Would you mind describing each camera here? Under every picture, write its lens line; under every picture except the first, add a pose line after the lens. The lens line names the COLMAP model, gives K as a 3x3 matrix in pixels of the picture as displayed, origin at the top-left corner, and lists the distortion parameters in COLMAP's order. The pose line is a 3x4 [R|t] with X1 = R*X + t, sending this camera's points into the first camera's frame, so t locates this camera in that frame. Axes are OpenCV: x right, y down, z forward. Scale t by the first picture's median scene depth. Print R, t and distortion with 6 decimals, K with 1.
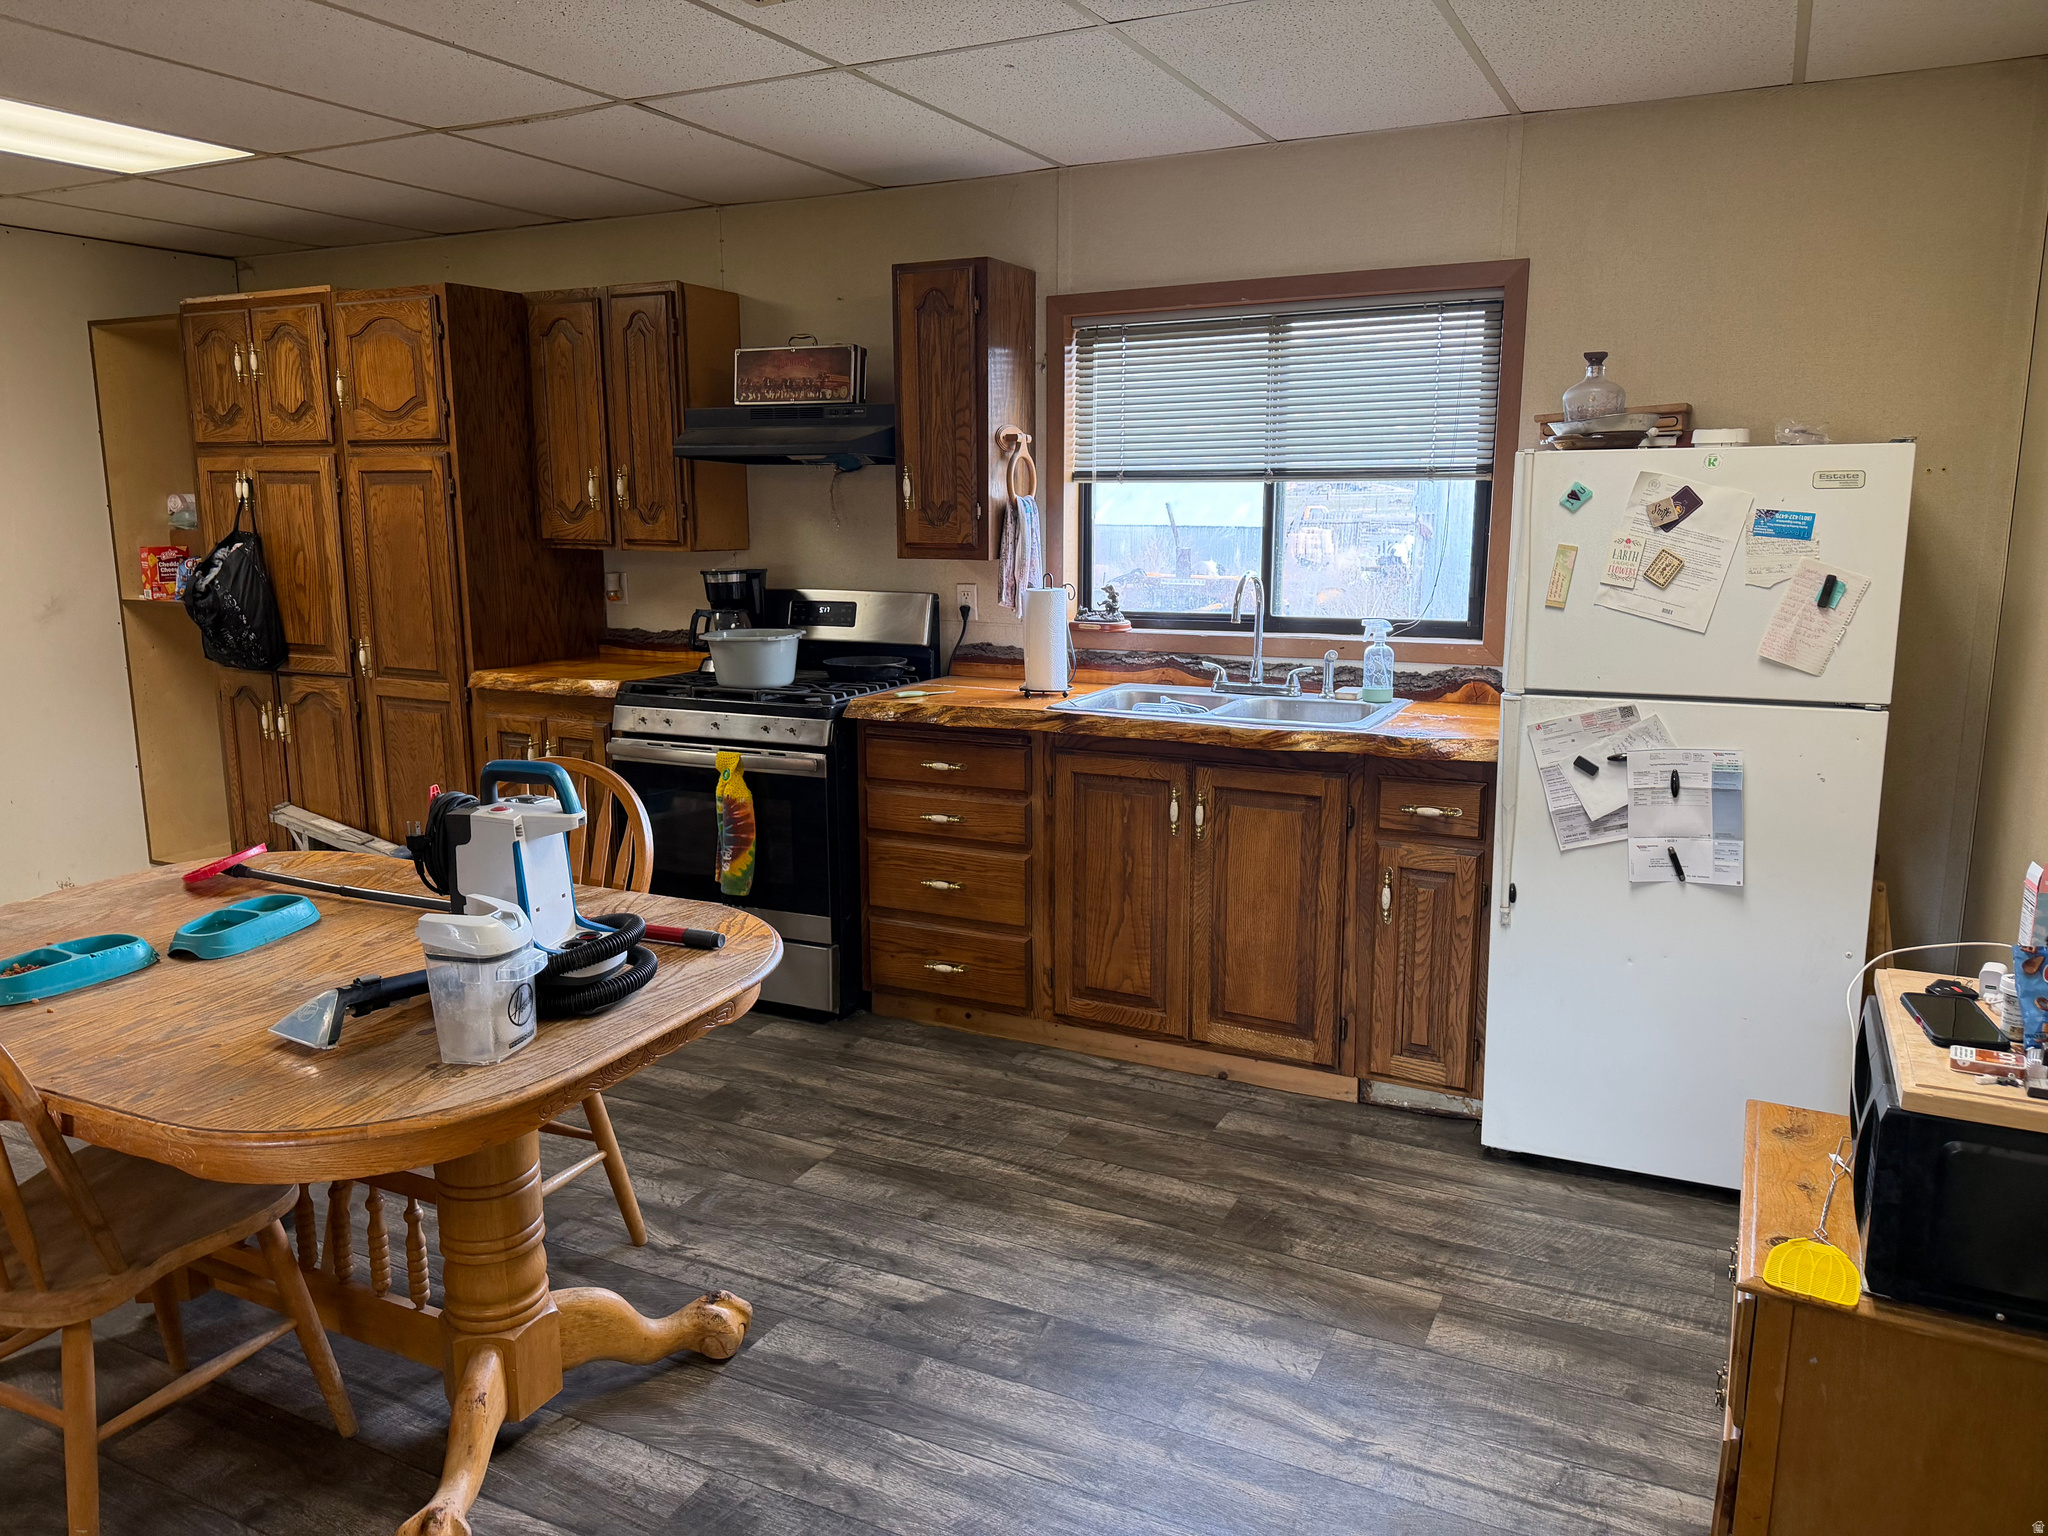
lens RADIAL K [[1436.4, 0, 1024.0], [0, 1436.4, 768.0], [0, 0, 1]] dist [0.051403, -0.095079]
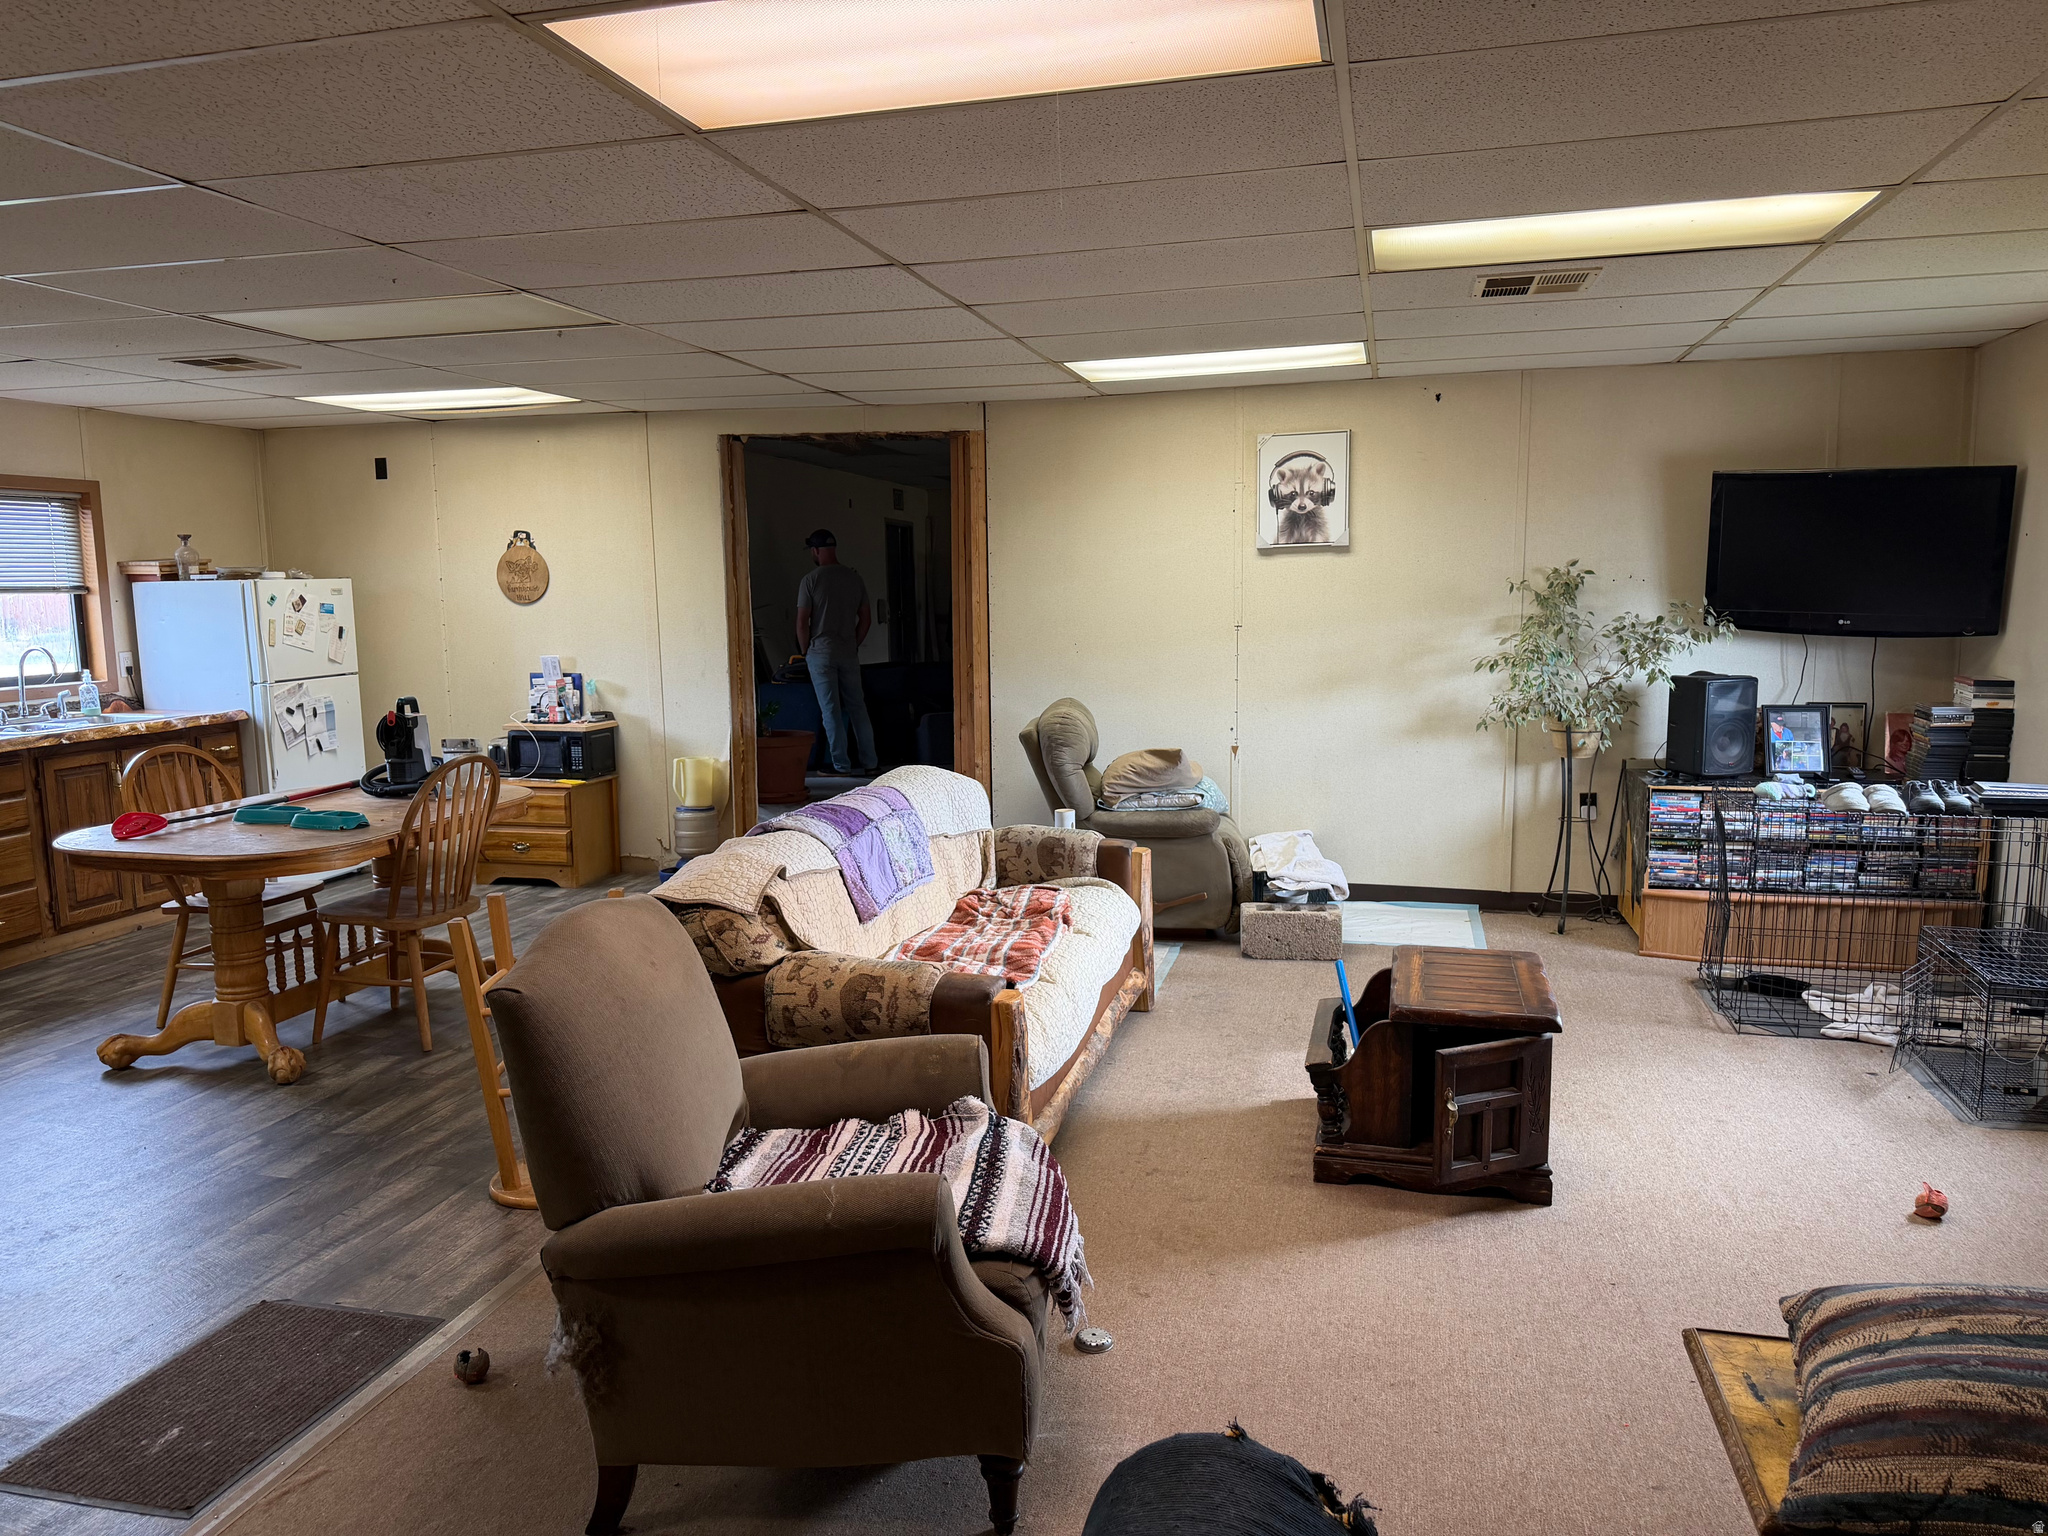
lens RADIAL K [[1426.5, 0, 1024.3], [0, 1426.5, 800.2], [0, 0, 1]] dist [0.070066, -0.086727]
pose [[-0.224054, -0.138511, 0.964684, -2.202459], [0.200101, 0.962222, 0.184633, -0.057386], [-0.953813, 0.234402, -0.187873, 0.328699]]
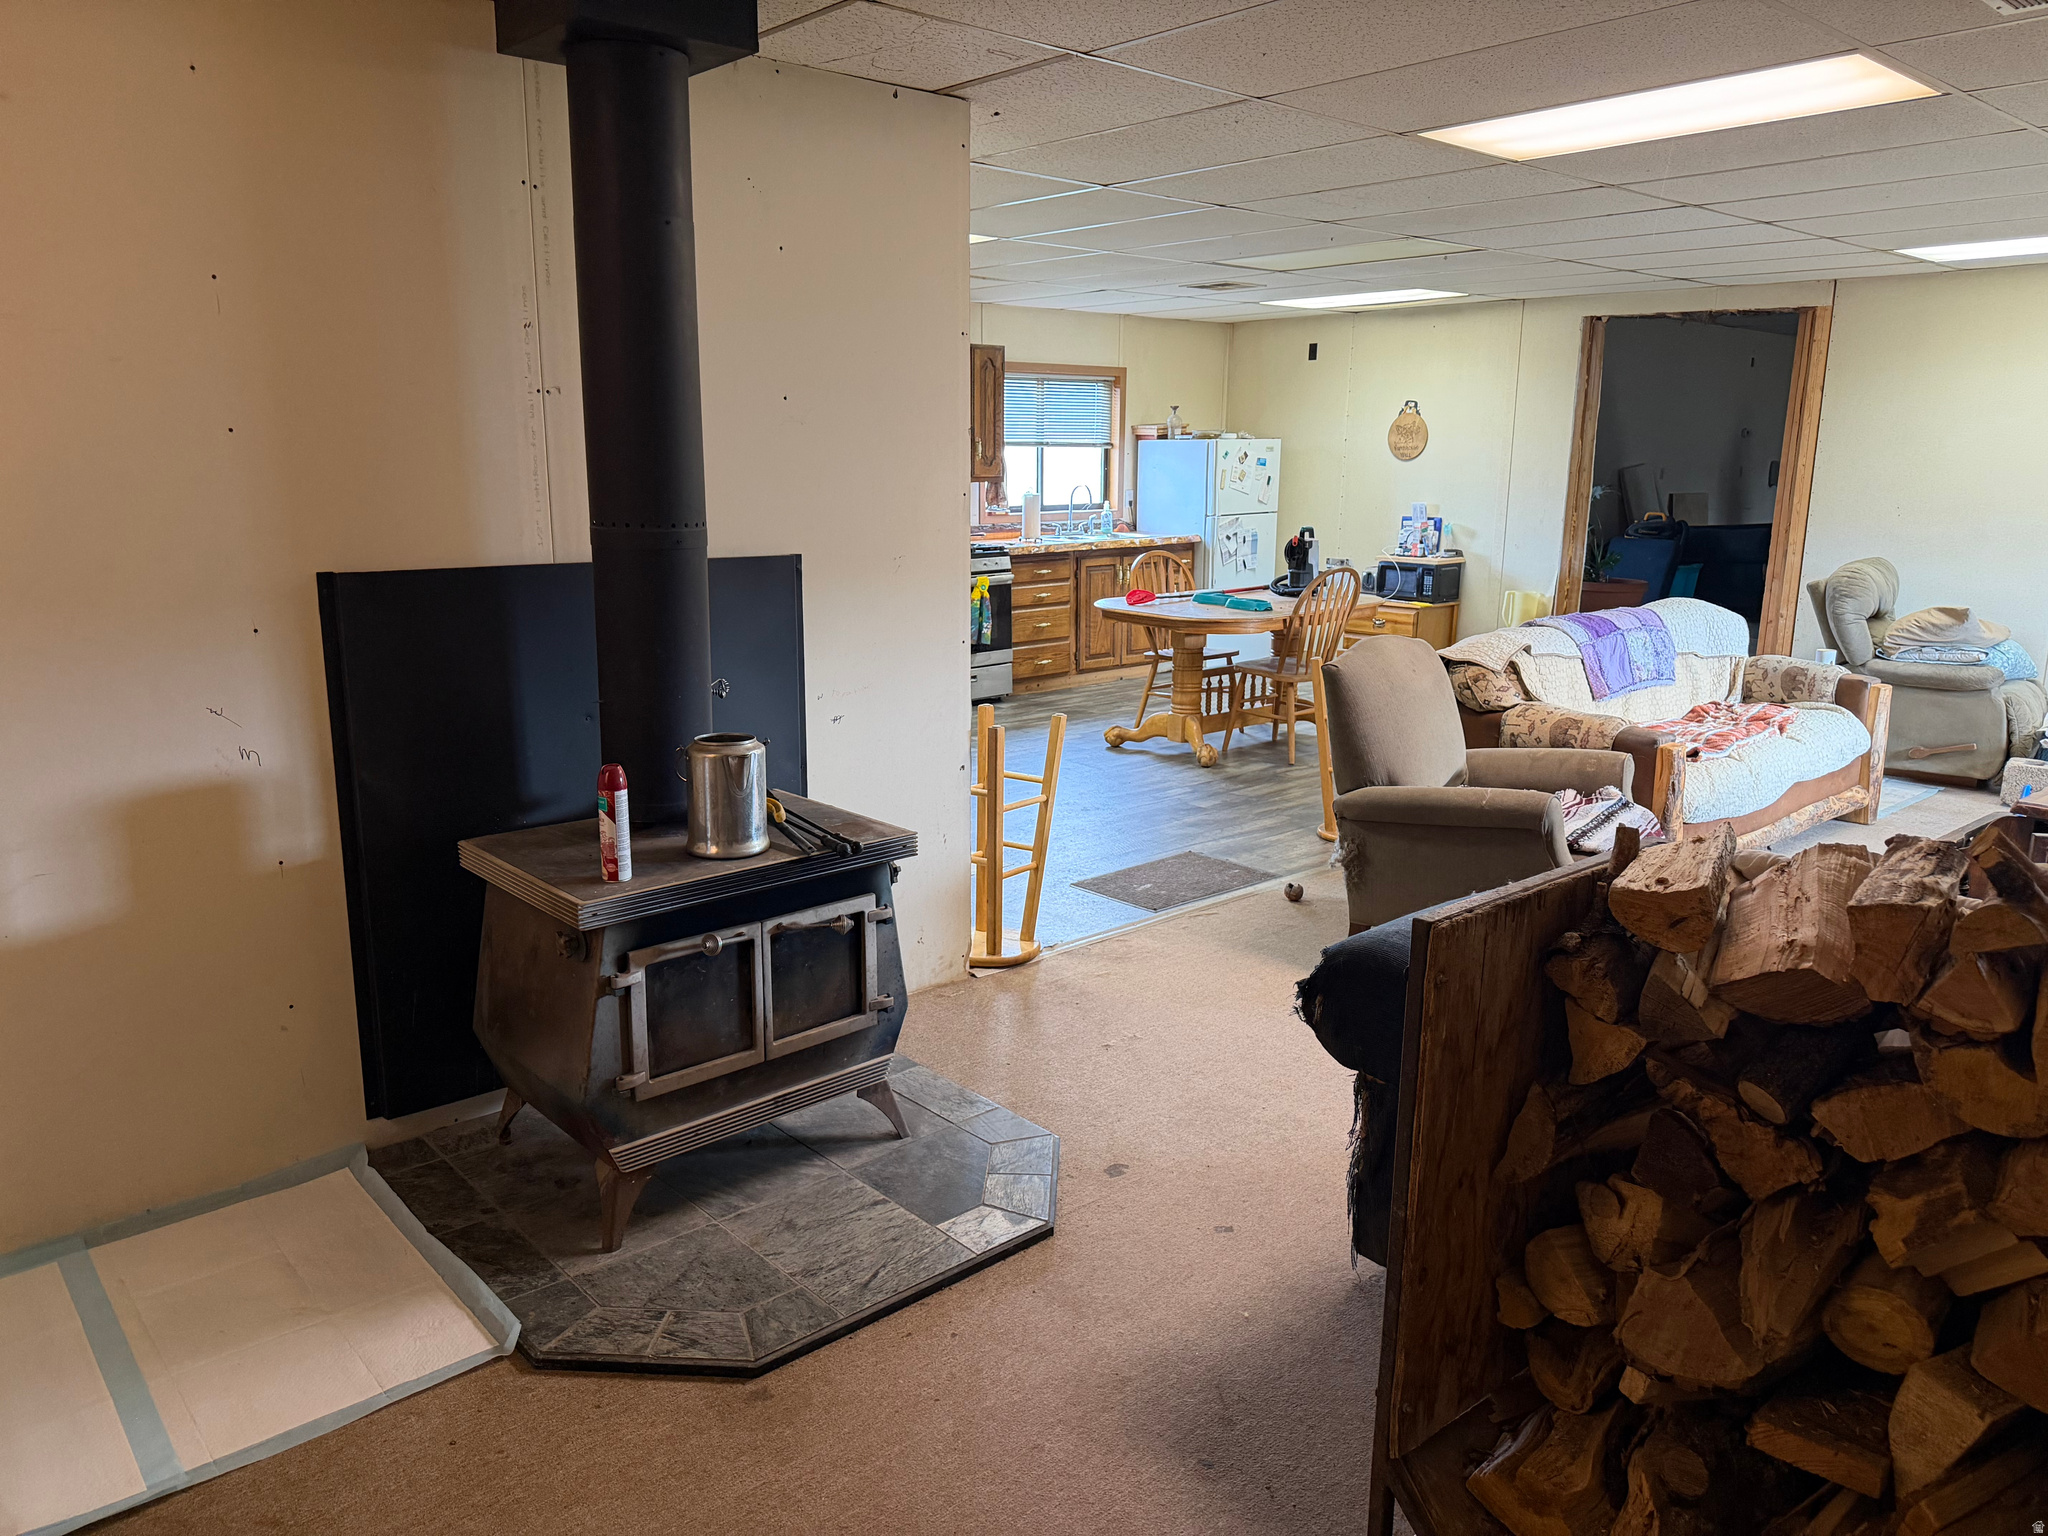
lens RADIAL K [[1436.4, 0, 1024.0], [0, 1436.4, 768.0], [0, 0, 1]] dist [0.051403, -0.095079]
pose [[0.367982, -0.197652, 0.908583, -2.828765], [0.173840, 0.974541, 0.141594, -0.034422], [-0.913438, 0.105844, 0.392973, 0.203509]]
